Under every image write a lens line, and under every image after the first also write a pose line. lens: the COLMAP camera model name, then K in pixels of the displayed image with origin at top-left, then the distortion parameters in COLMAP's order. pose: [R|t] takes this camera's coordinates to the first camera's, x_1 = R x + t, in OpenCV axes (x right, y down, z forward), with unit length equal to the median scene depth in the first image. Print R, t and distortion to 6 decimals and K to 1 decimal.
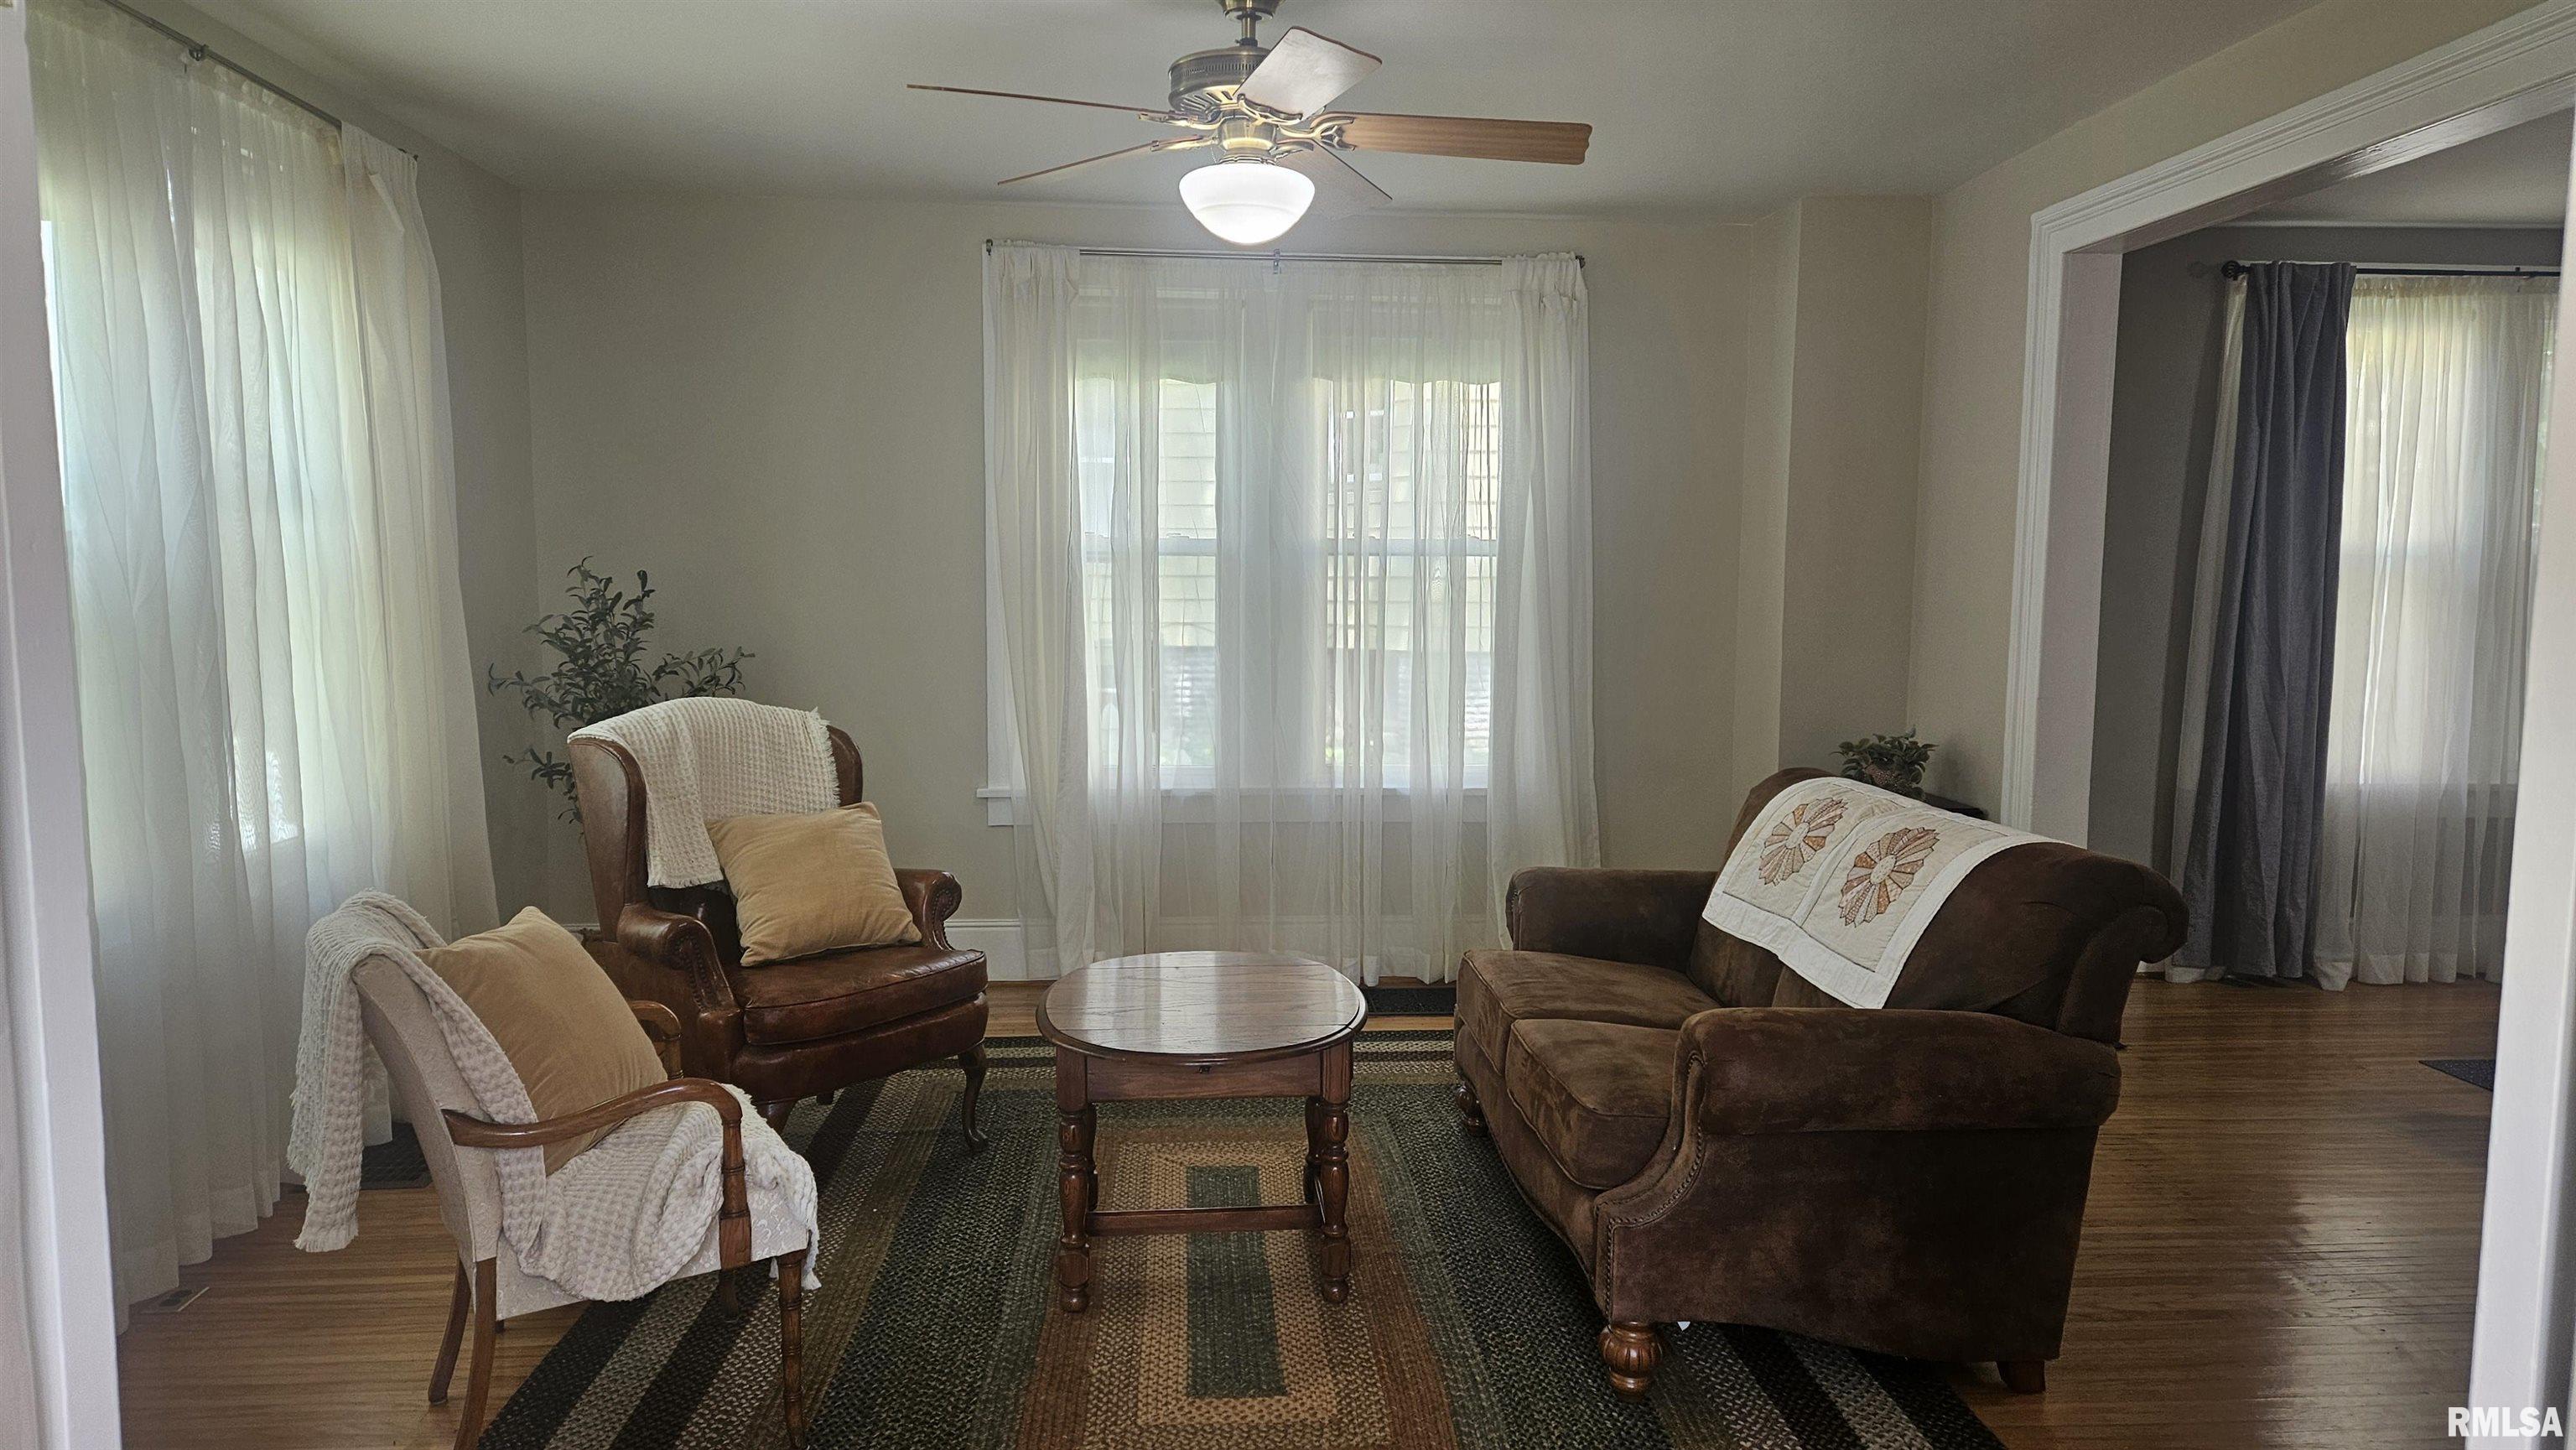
lens RADIAL K [[1712.4, 0, 1304.3], [0, 1712.4, 746.4], [0, 0, 1]] dist [0.083640, -0.068166]
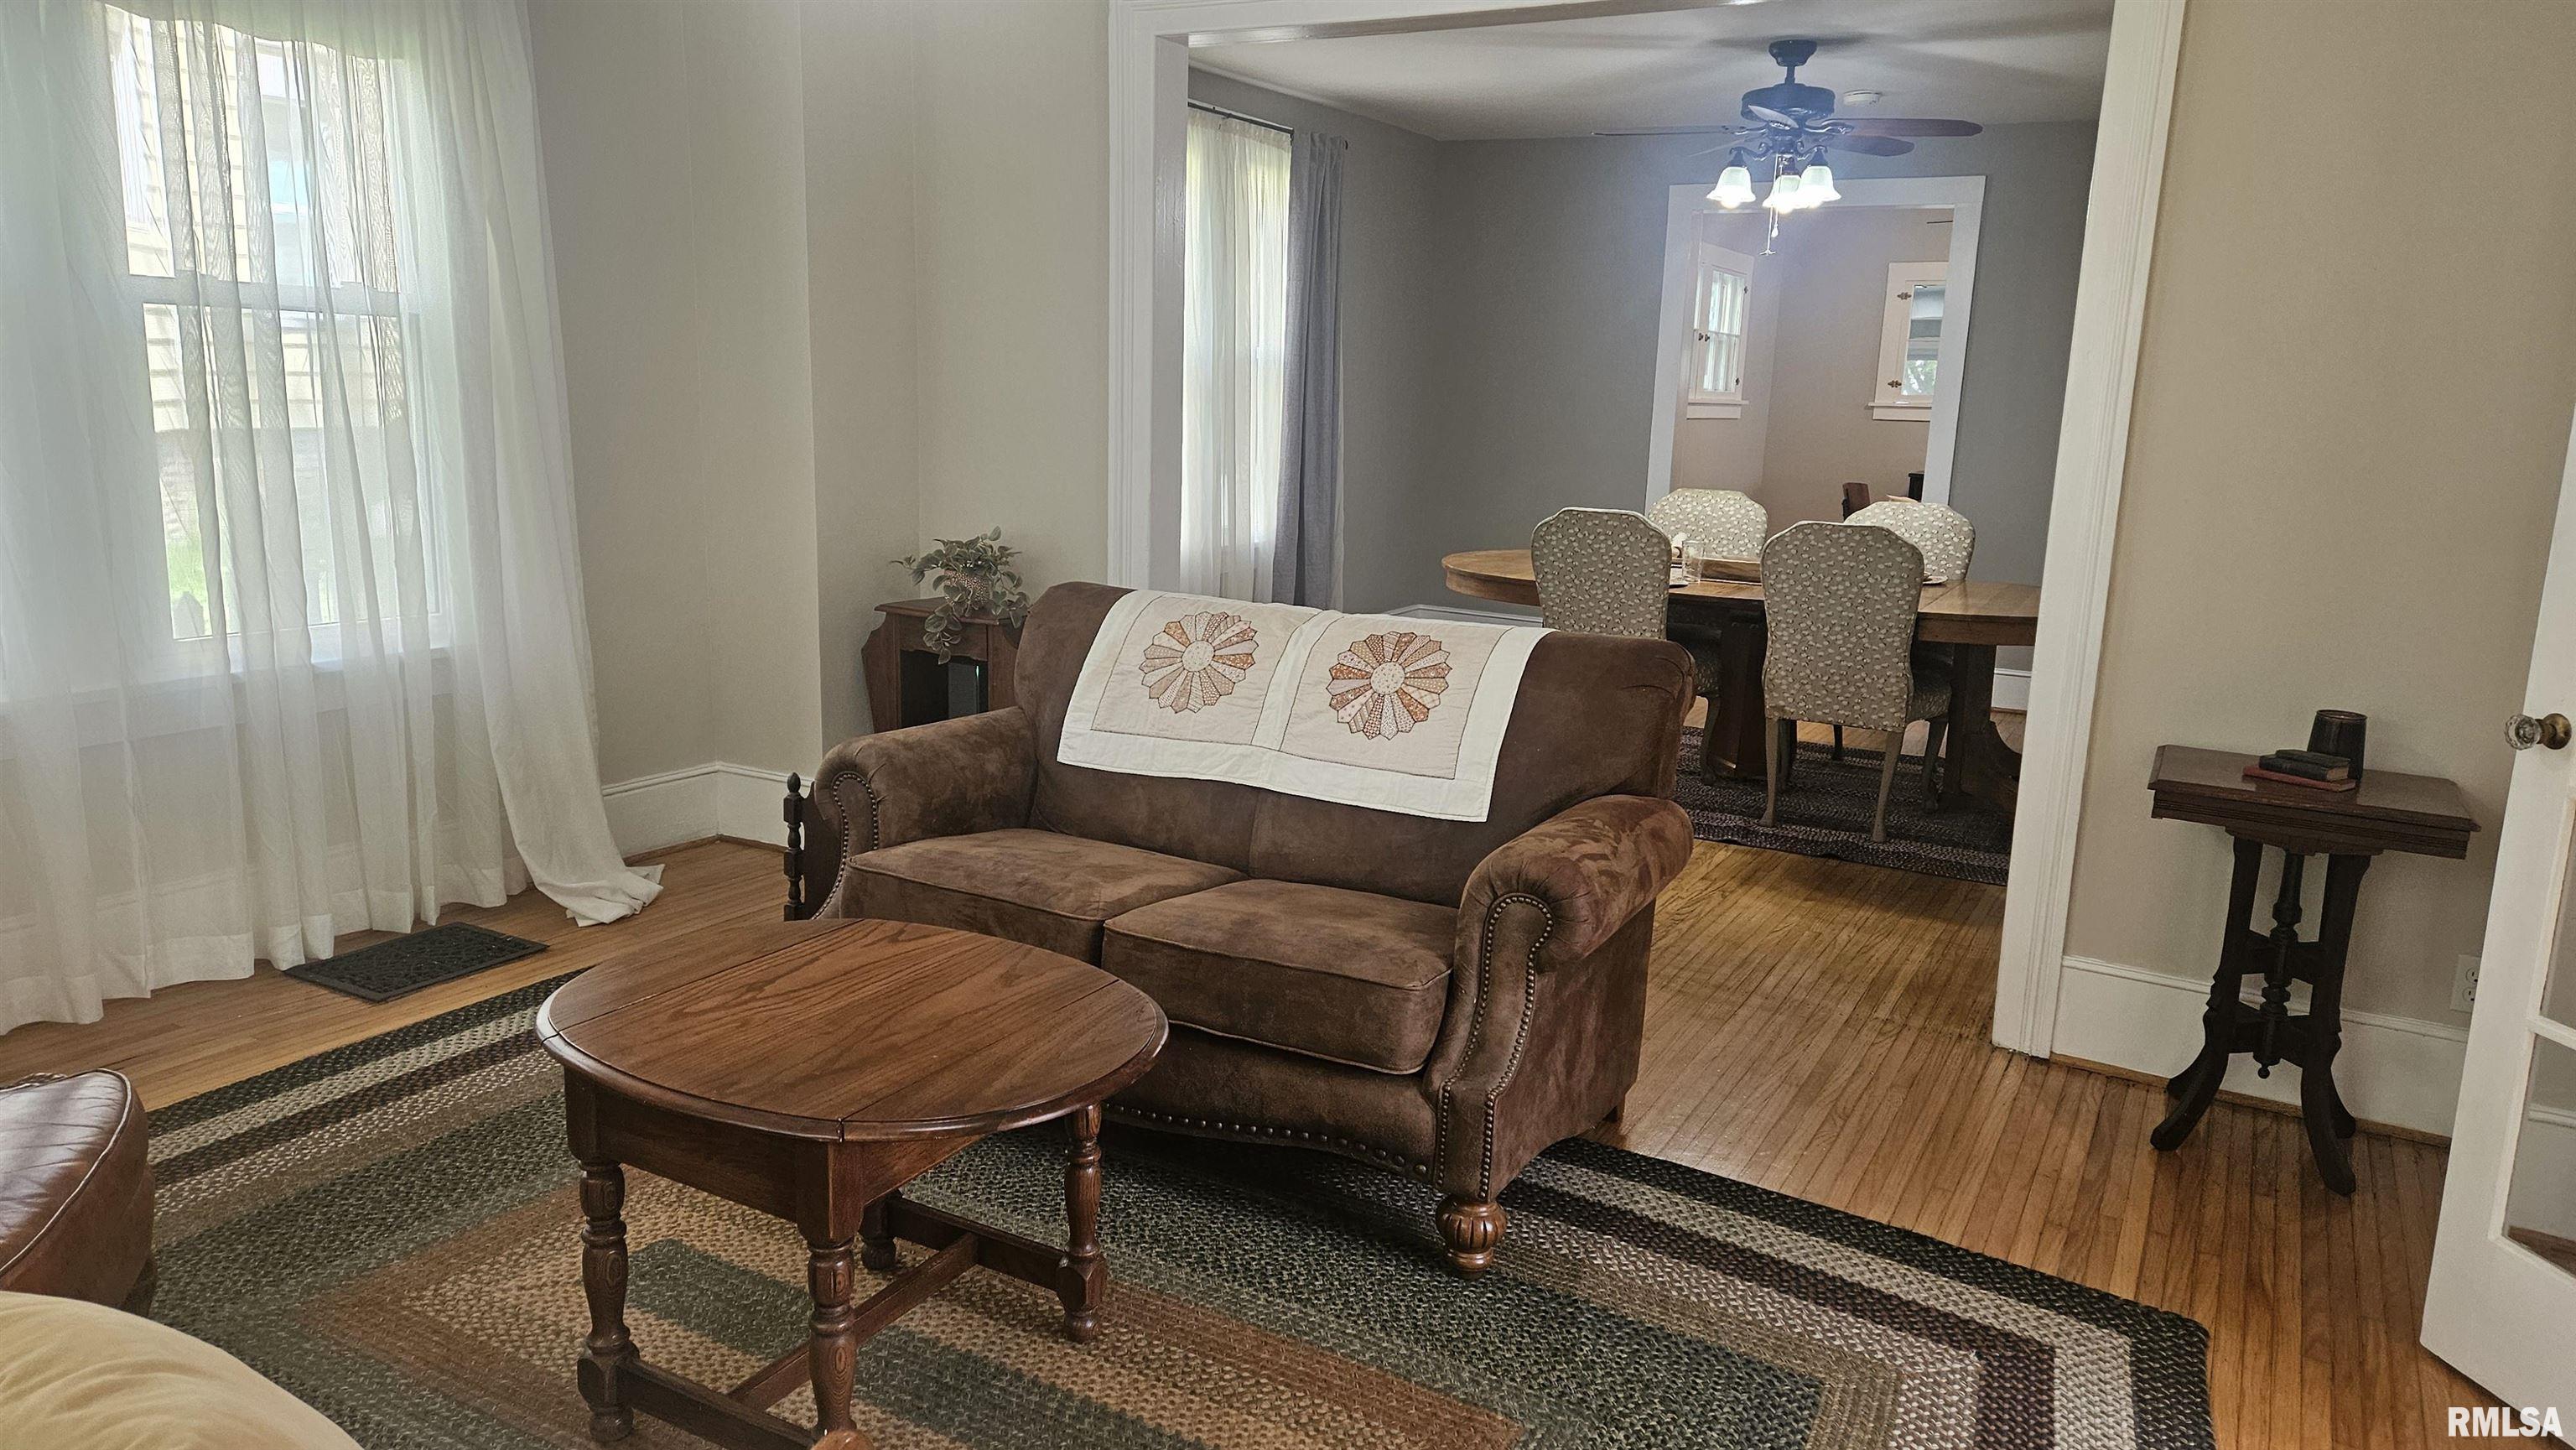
lens RADIAL K [[1712.4, 0, 1307.3], [0, 1712.4, 716.1], [0, 0, 1]] dist [0.083640, -0.068166]
pose [[0.544922, -0.151576, 0.824673, -0.417081], [0.058862, 0.988014, 0.142704, -0.041388], [-0.836418, -0.029221, 0.547312, 0.415213]]
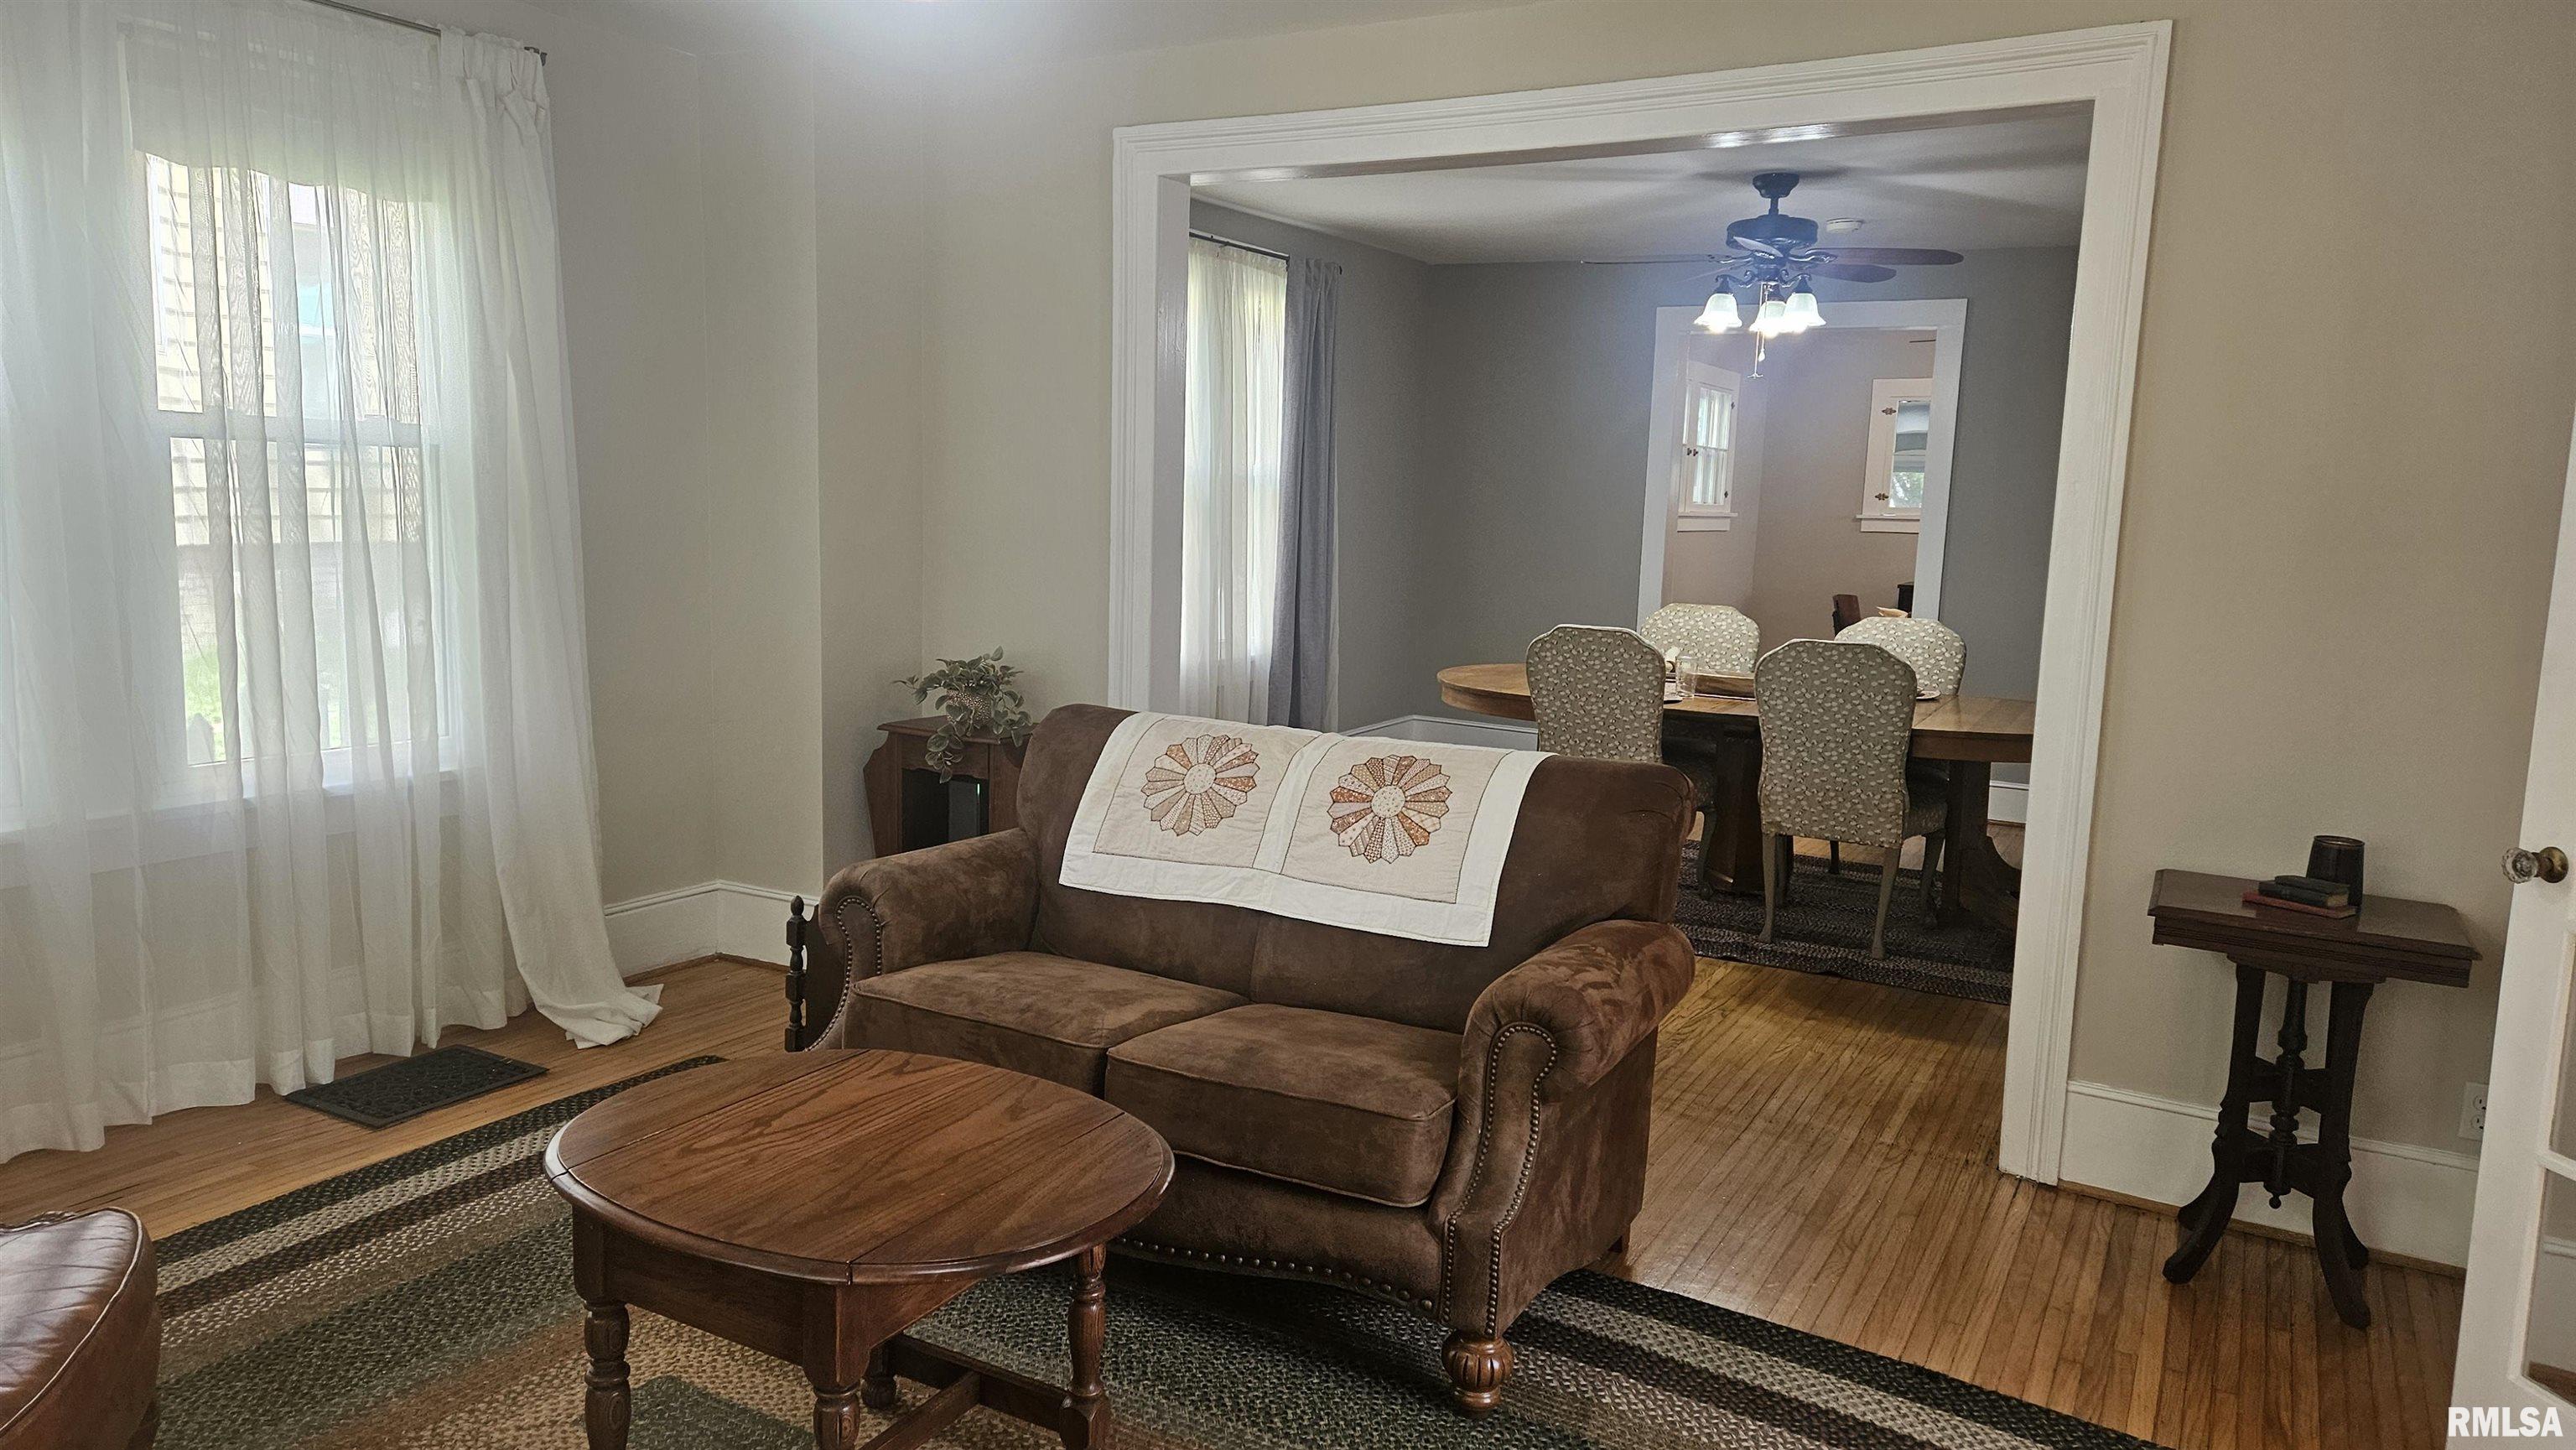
lens RADIAL K [[1712.4, 0, 1291.1], [0, 1712.4, 716.3], [0, 0, 1]] dist [0.083640, -0.068166]
pose [[0.548493, -0.103036, 0.829783, -0.424775], [0.060496, 0.994668, 0.083522, -0.052975], [-0.833964, 0.004387, 0.551802, 0.414979]]
